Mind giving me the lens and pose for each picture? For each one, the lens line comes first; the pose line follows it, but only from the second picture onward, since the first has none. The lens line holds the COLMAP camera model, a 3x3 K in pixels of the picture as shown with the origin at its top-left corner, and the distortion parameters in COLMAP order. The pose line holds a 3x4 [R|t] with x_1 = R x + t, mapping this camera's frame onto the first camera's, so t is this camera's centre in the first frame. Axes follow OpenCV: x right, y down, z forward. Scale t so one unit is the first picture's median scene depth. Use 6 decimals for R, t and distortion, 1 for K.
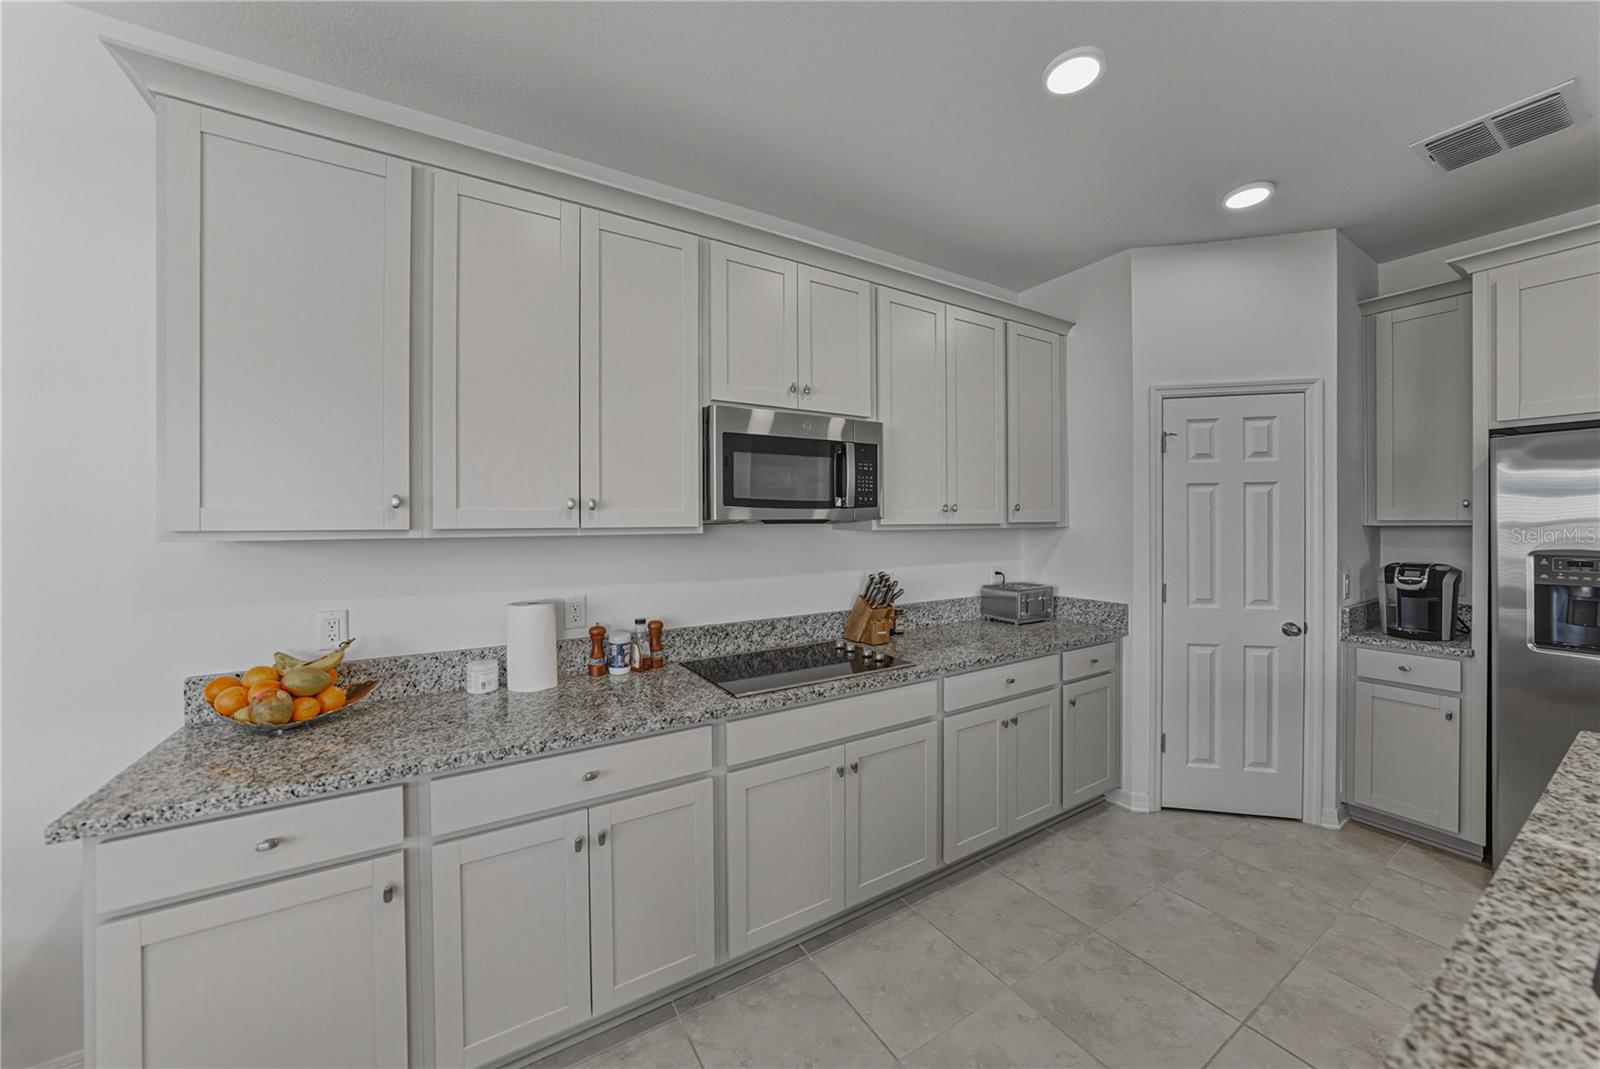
lens RADIAL K [[559.4, 0, 799.1], [0, 559.4, 522.0], [0, 0, 1]] dist [-0.028753, -0.000015]
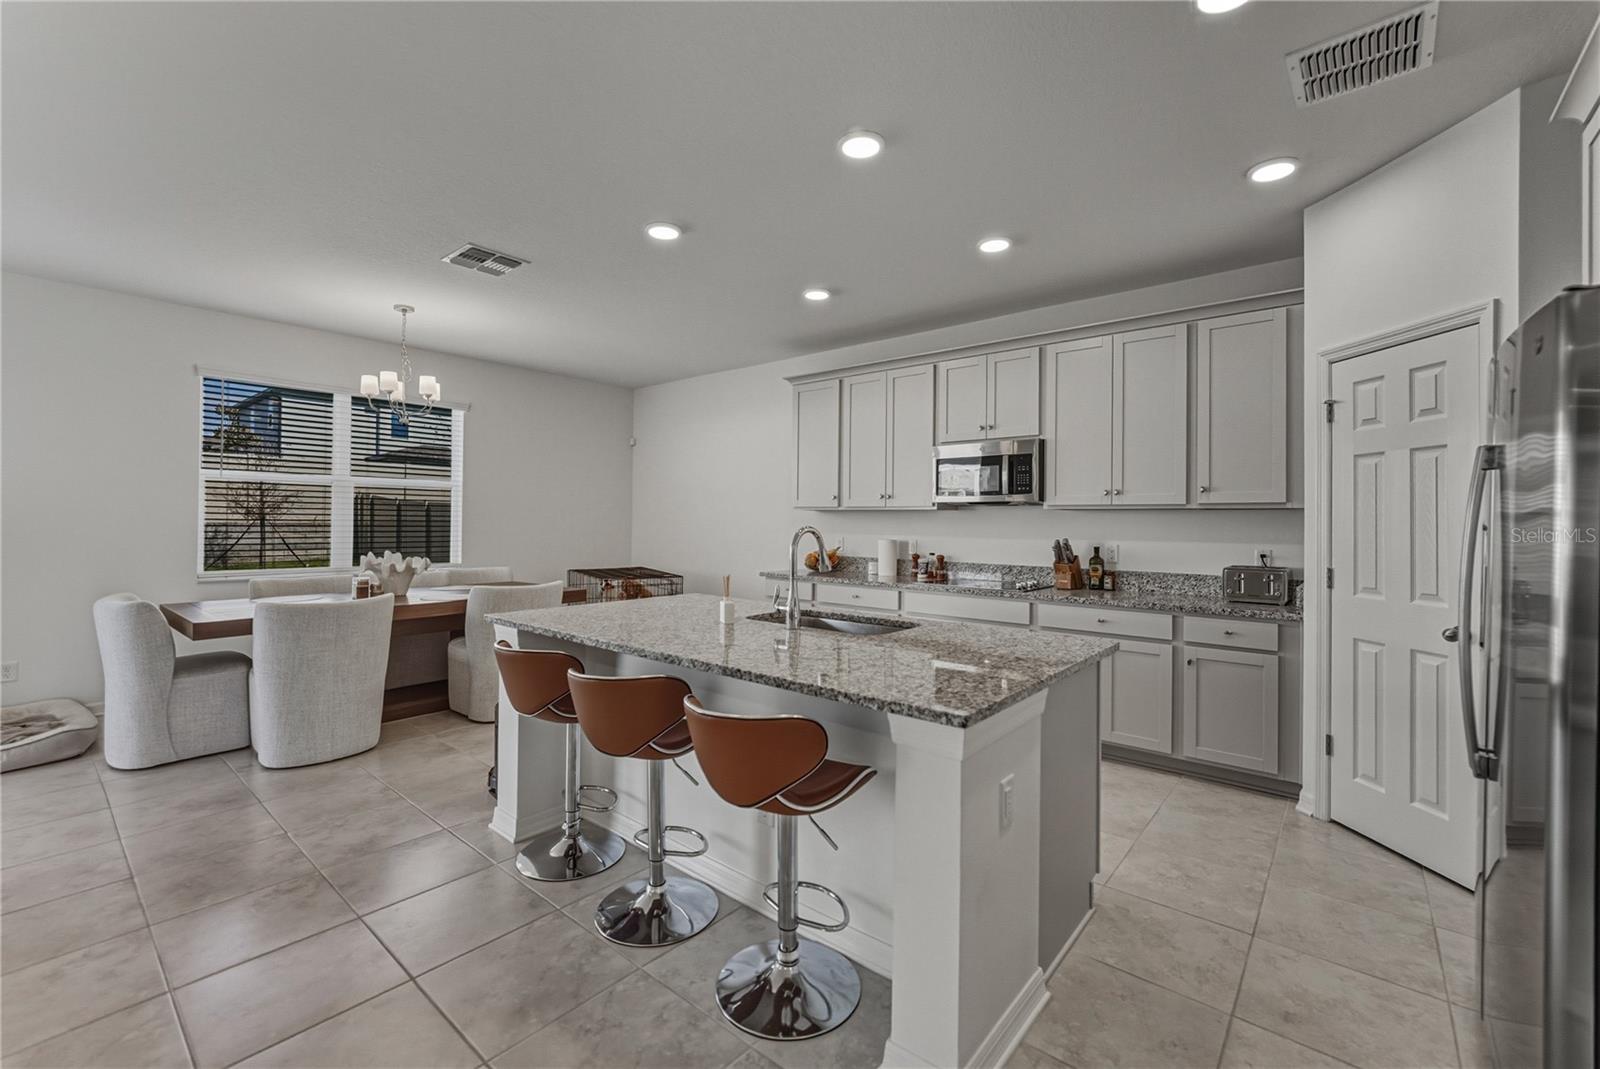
lens RADIAL K [[667.2, 0, 800.3], [0, 667.2, 515.2], [0, 0, 1]] dist [-0.000124, -0.000018]
pose [[0.325033, -0.000780, -0.945702, 1.630294], [-0.013524, 0.999894, -0.005473, 0.050635], [0.945606, 0.014569, 0.324988, -0.203999]]
